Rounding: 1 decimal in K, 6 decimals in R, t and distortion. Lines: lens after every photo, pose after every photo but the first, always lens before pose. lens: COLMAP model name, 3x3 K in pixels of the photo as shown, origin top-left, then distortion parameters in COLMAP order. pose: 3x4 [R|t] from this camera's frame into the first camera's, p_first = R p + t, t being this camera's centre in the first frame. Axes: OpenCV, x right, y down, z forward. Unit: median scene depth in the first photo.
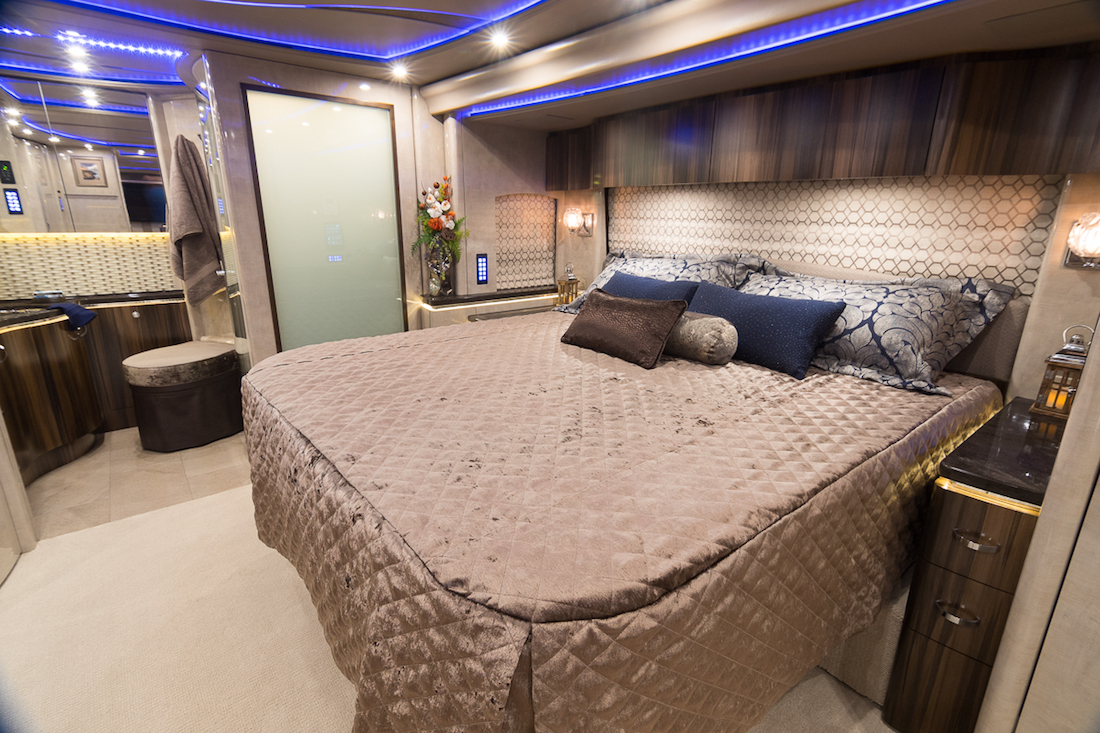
lens RADIAL K [[549.7, 0, 556.5], [0, 549.7, 364.7], [0, 0, 1]] dist [-0.002128, 0.001863]
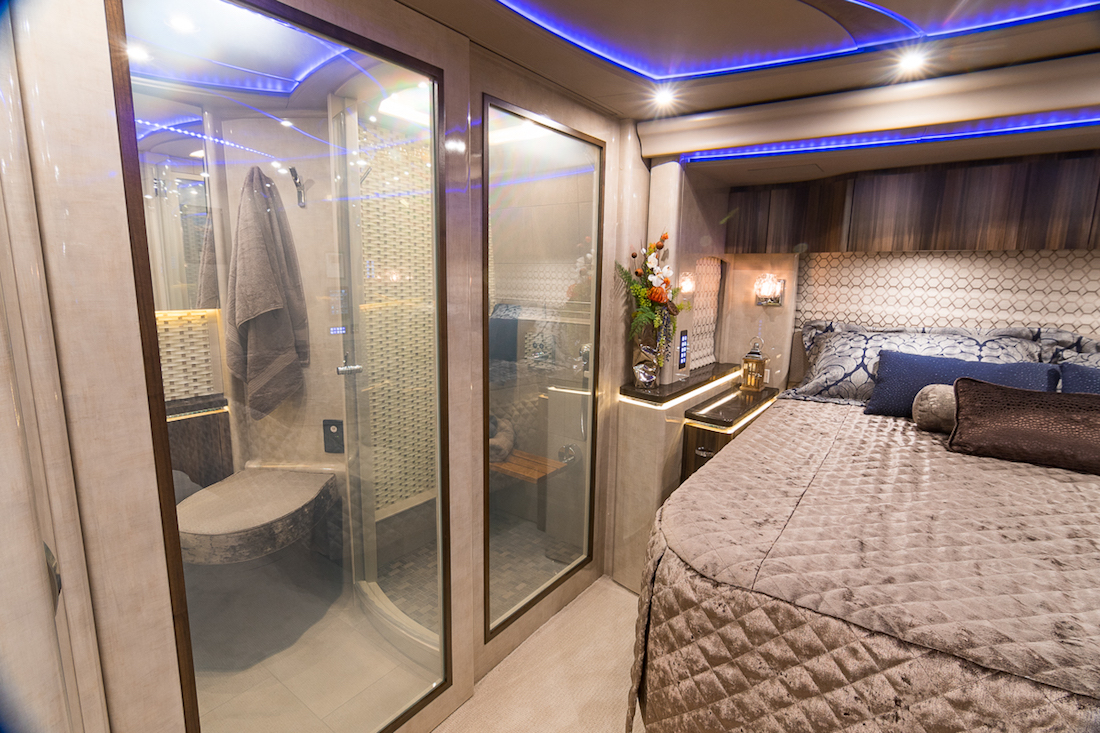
lens RADIAL K [[549.7, 0, 540.5], [0, 549.7, 351.2], [0, 0, 1]] dist [-0.002128, 0.001863]
pose [[0.965674, -0.034093, 0.257510, -0.575080], [0.064714, 0.991667, -0.111390, -0.105774], [-0.251567, 0.124231, 0.959834, 0.323187]]
